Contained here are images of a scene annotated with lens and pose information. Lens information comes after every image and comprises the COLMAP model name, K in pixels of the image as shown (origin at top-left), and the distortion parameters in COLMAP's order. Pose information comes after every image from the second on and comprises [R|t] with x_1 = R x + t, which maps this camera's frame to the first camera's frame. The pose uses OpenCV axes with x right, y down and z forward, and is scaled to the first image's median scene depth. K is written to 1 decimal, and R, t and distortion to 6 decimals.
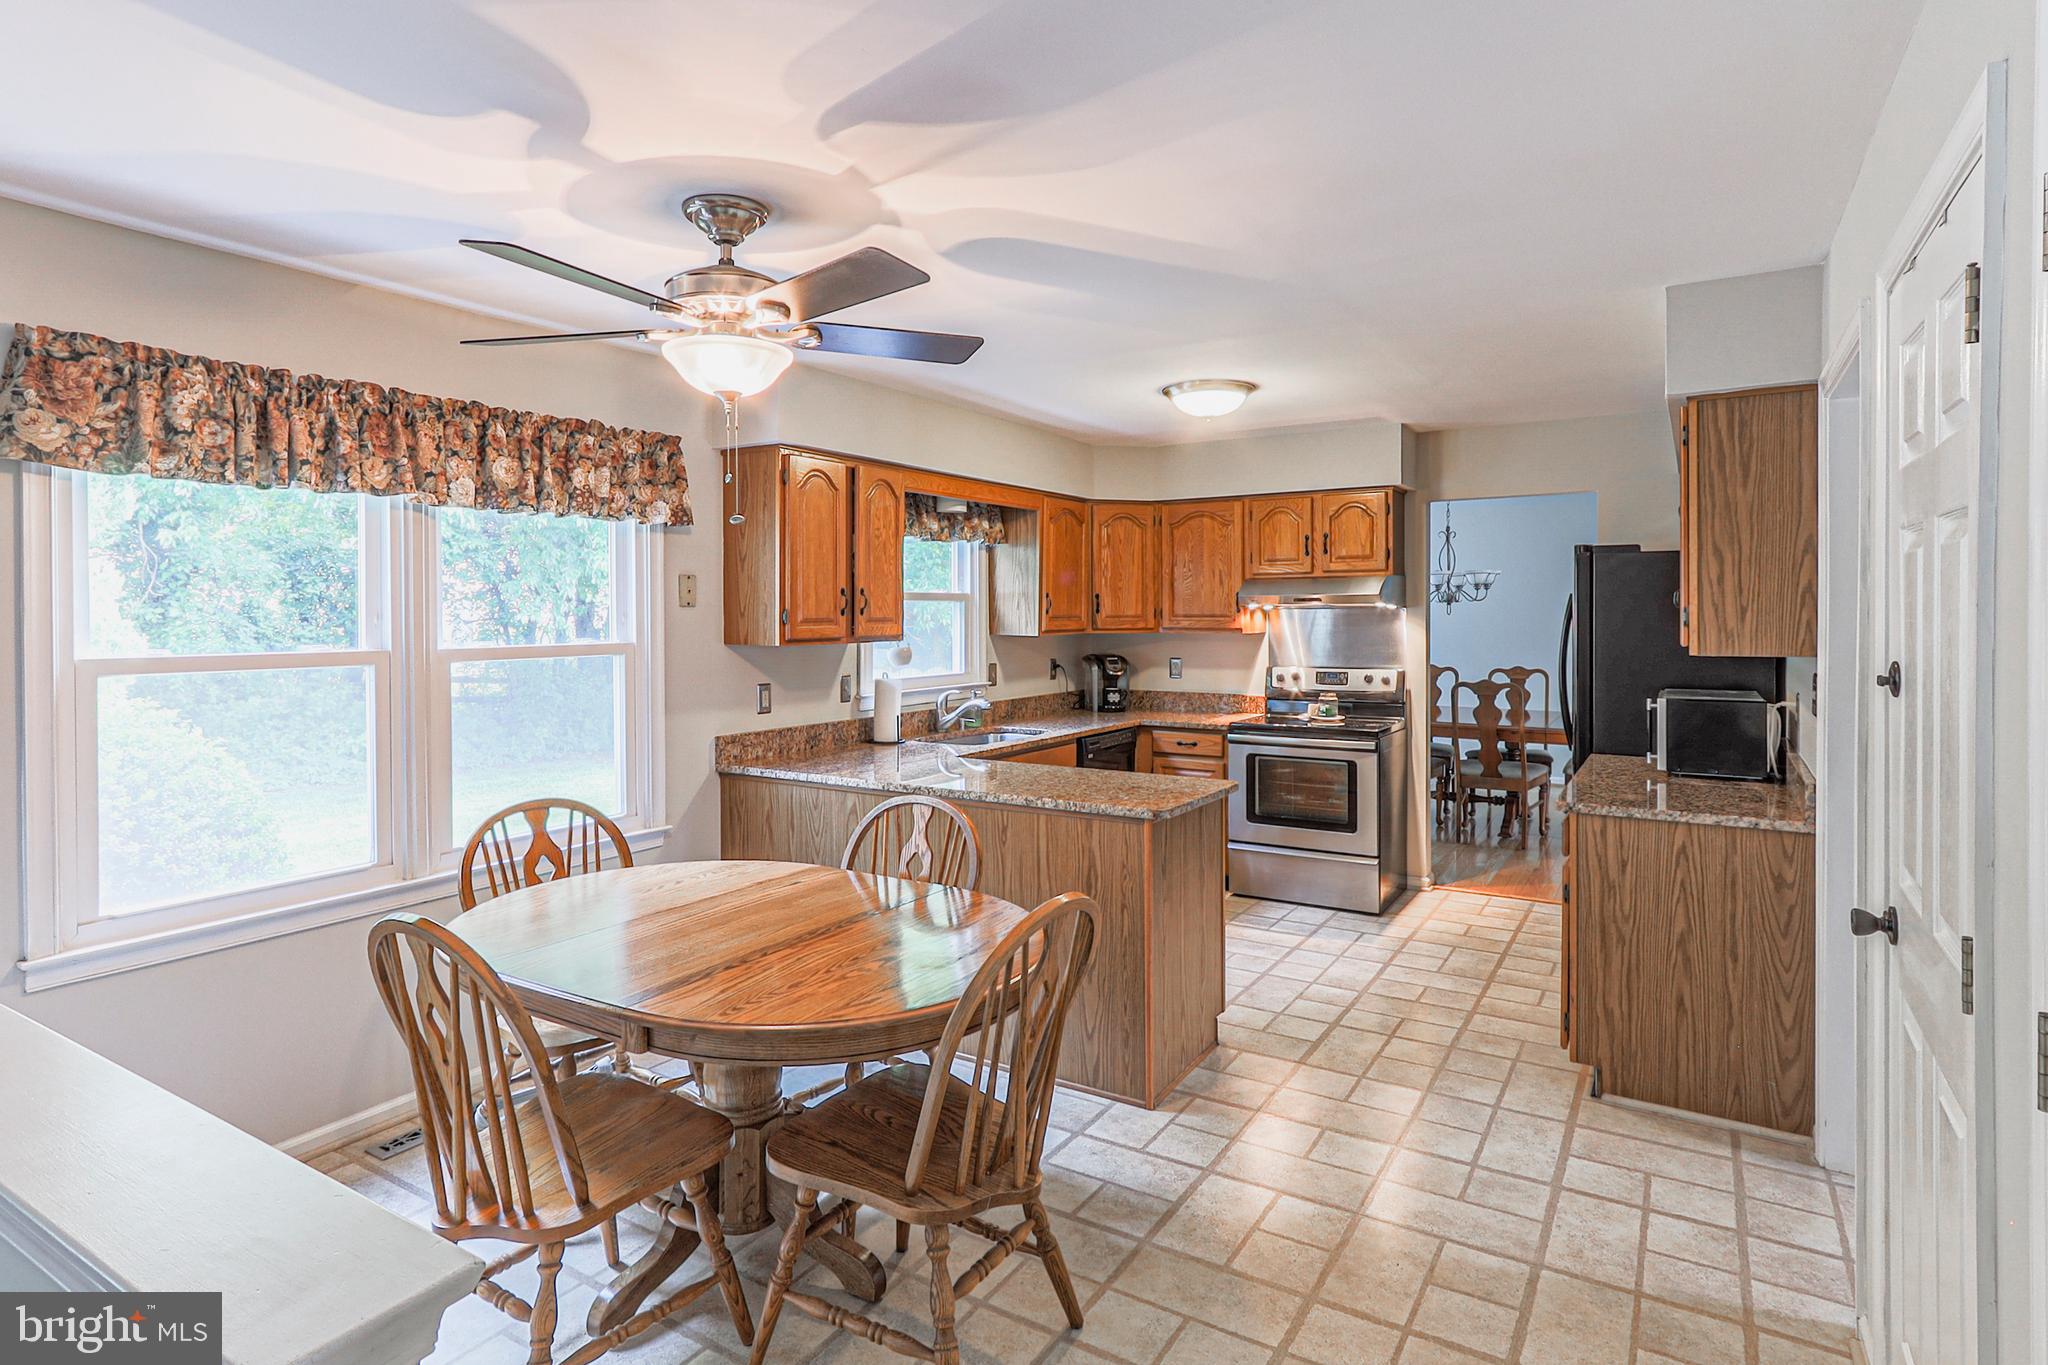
lens RADIAL K [[1082.0, 0, 1014.3], [0, 1082.0, 612.6], [0, 0, 1]] dist [0.004023, 0.002331]
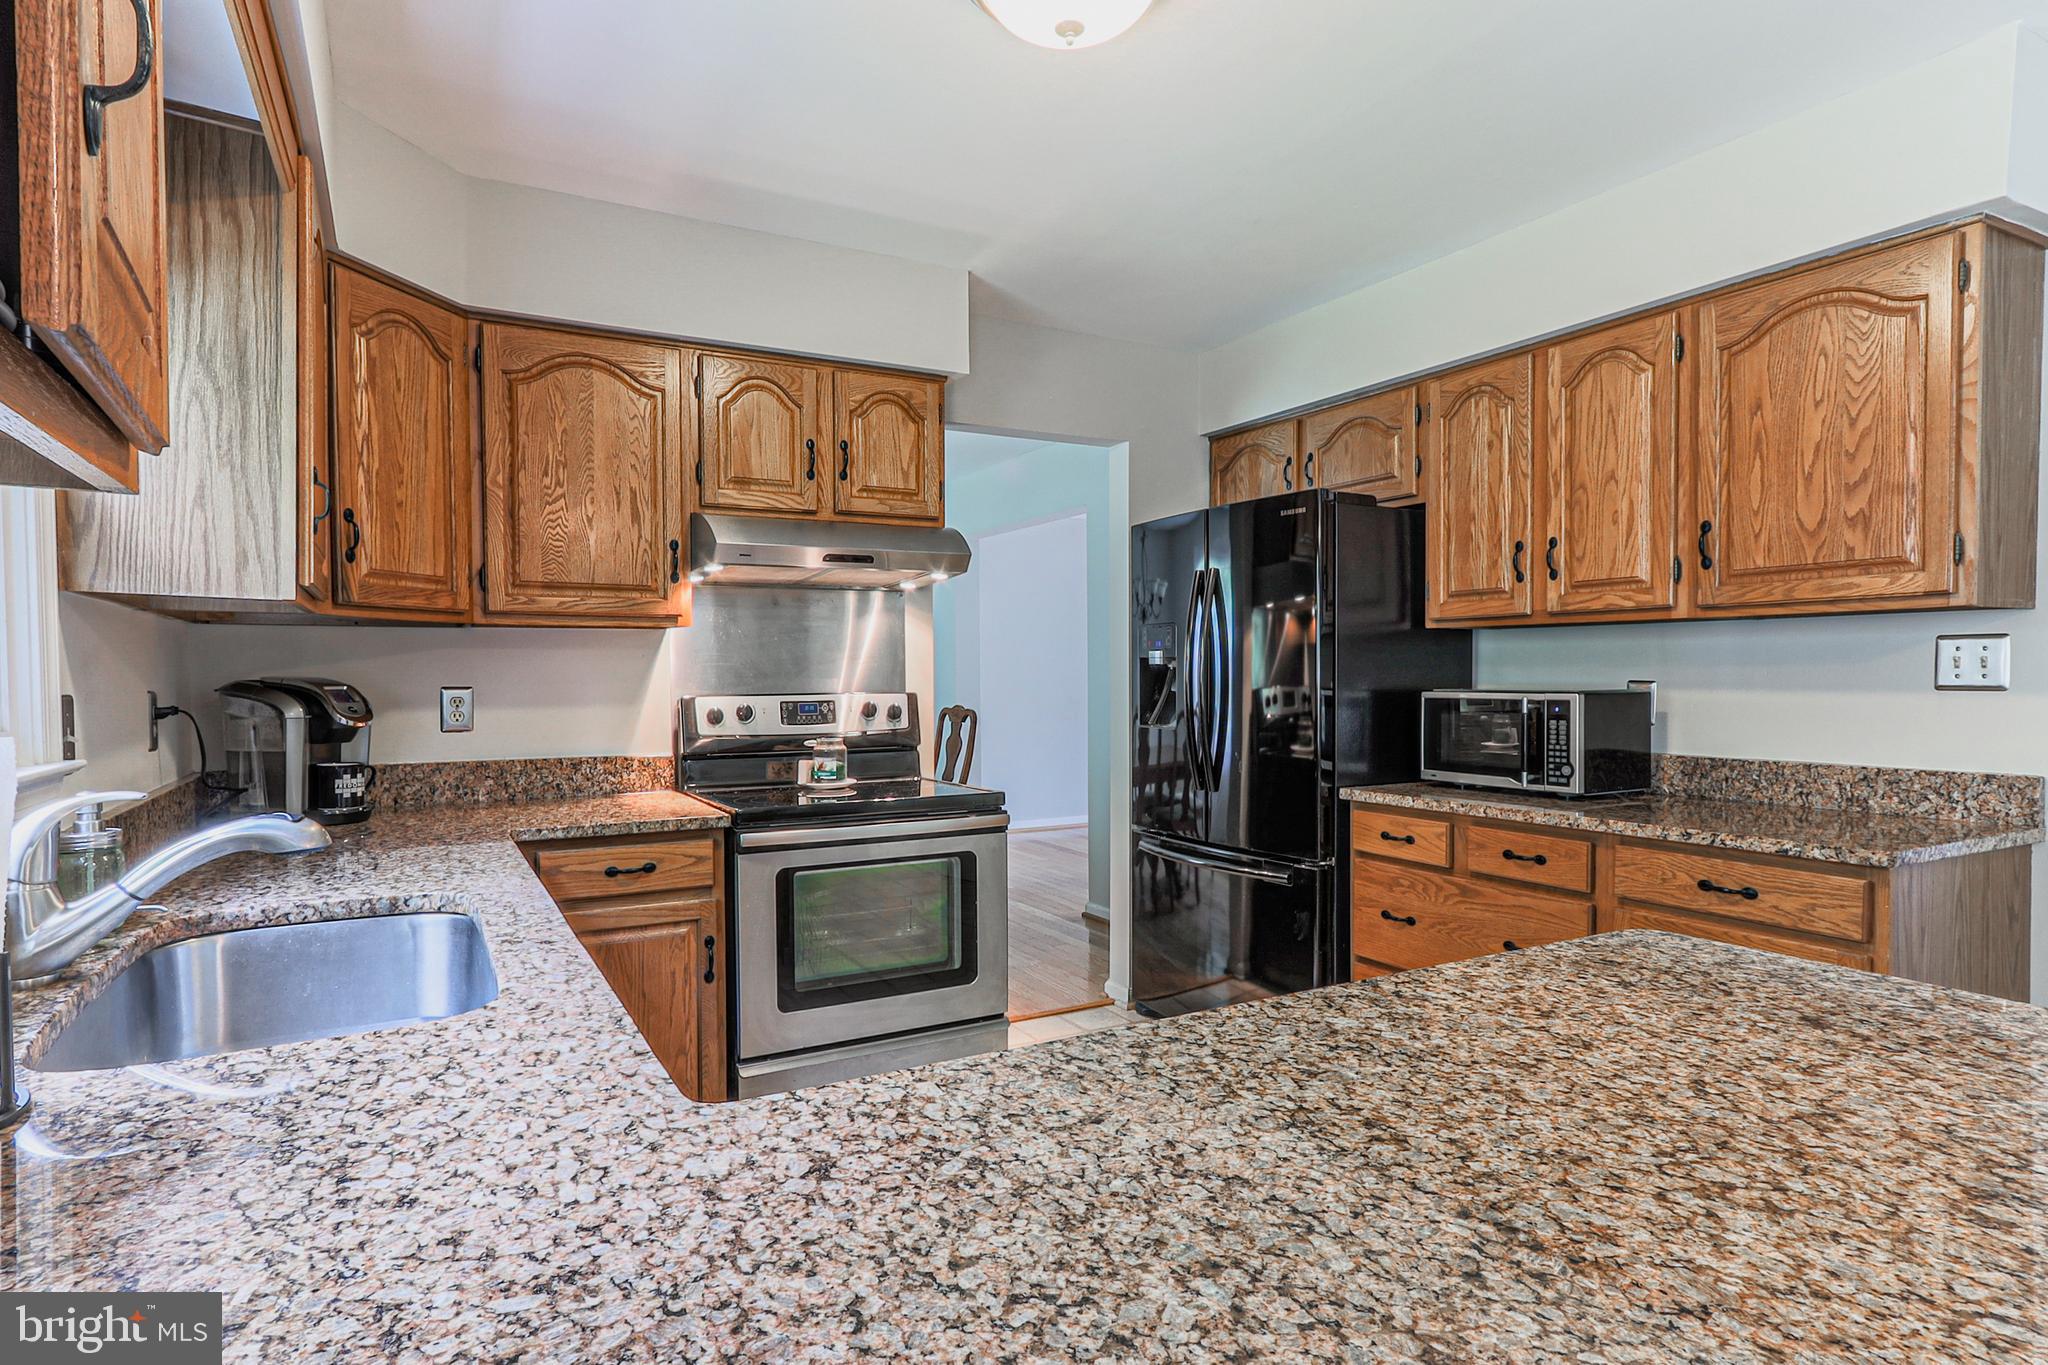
lens RADIAL K [[1082.0, 0, 967.2], [0, 1082.0, 696.5], [0, 0, 1]] dist [0.004023, 0.002331]
pose [[0.510309, -0.017142, 0.859820, -0.143938], [0.008026, 0.999853, 0.015170, 0.045513], [-0.859954, -0.000840, 0.510371, 0.658758]]
